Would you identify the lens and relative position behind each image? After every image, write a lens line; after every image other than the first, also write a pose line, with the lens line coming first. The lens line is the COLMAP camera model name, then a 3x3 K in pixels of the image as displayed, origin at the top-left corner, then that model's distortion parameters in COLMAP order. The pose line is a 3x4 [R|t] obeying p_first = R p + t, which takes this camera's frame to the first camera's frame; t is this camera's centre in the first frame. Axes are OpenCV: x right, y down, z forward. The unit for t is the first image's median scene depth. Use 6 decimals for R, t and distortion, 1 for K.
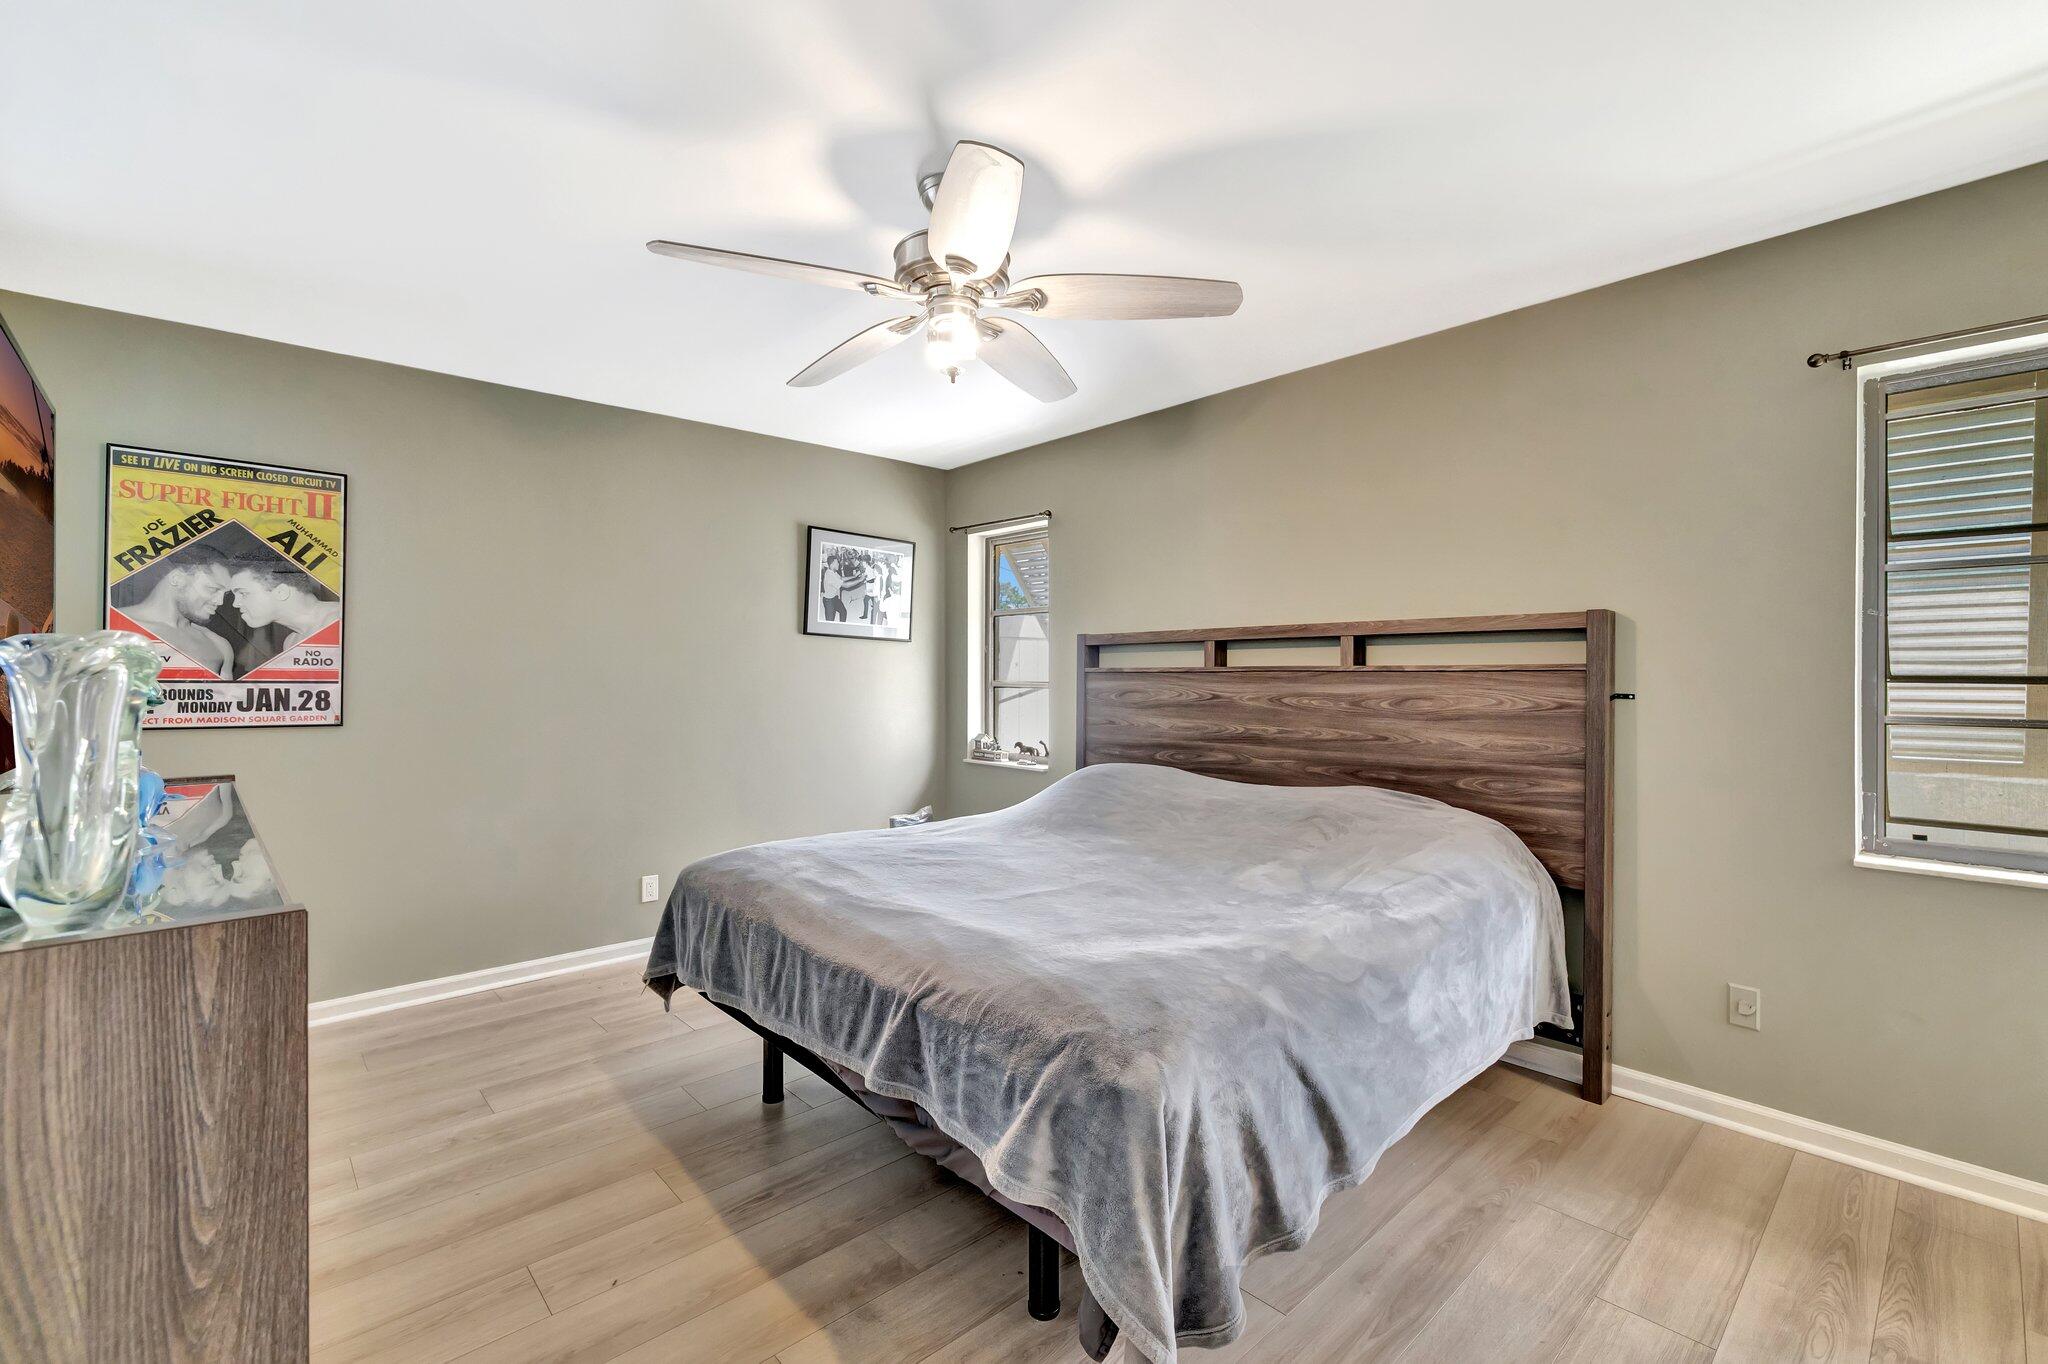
lens RADIAL K [[882.6, 0, 1006.0], [0, 882.6, 673.7], [0, 0, 1]] dist [0.001160, 0.000051]
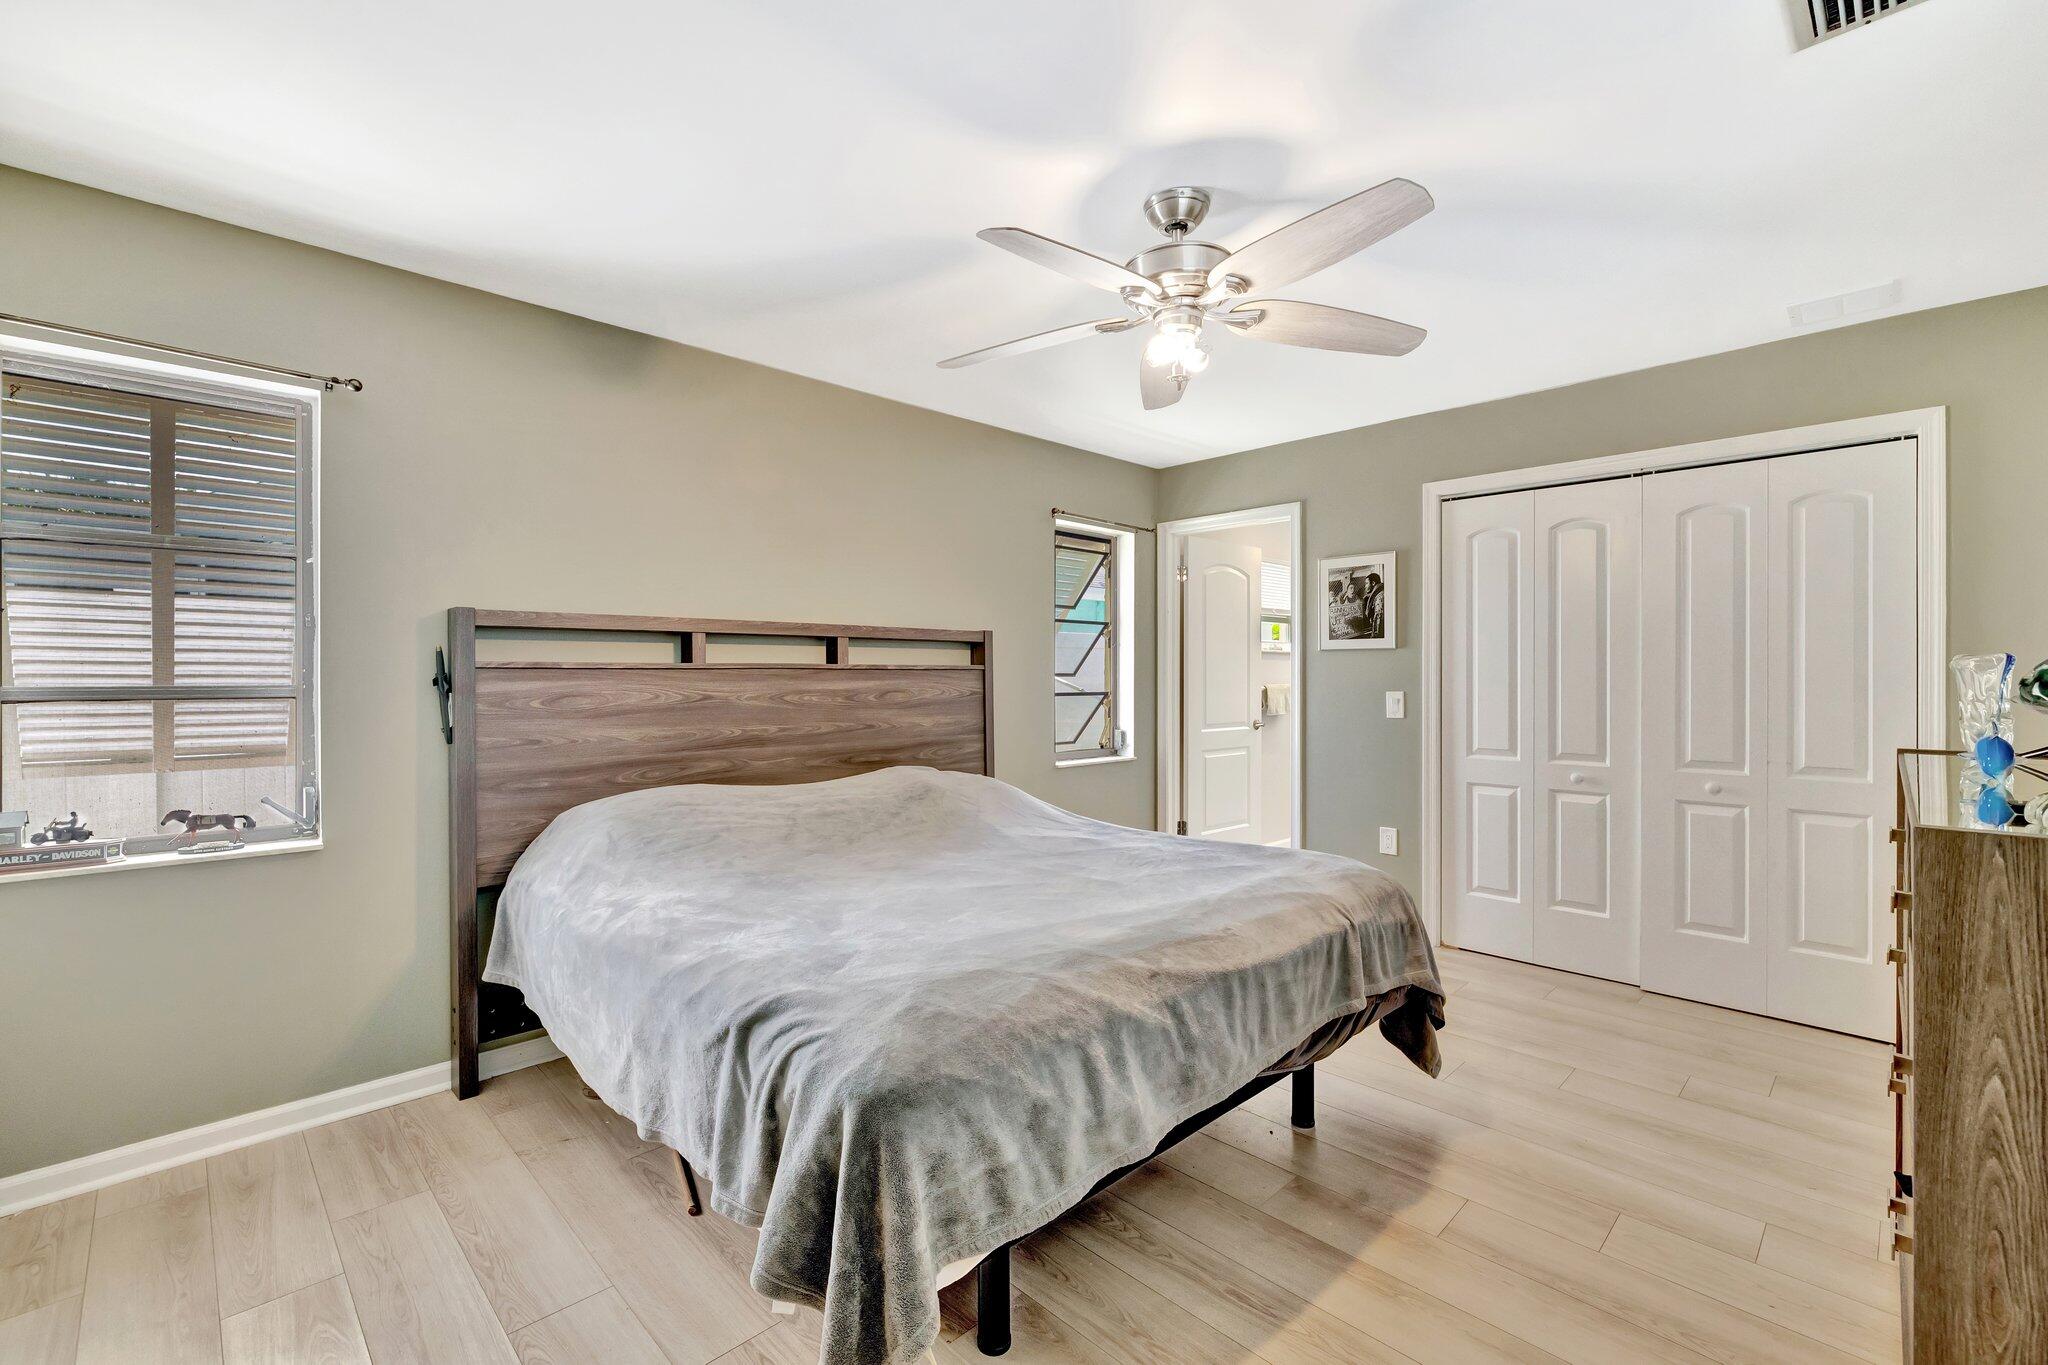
lens RADIAL K [[885.6, 0, 1019.4], [0, 885.6, 675.3], [0, 0, 1]] dist [0.001106, 0.000074]
pose [[-0.048488, -0.006291, 0.998804, -0.692792], [-0.004840, 0.999970, 0.006064, -0.002804], [-0.998812, -0.004540, -0.048517, 0.783565]]
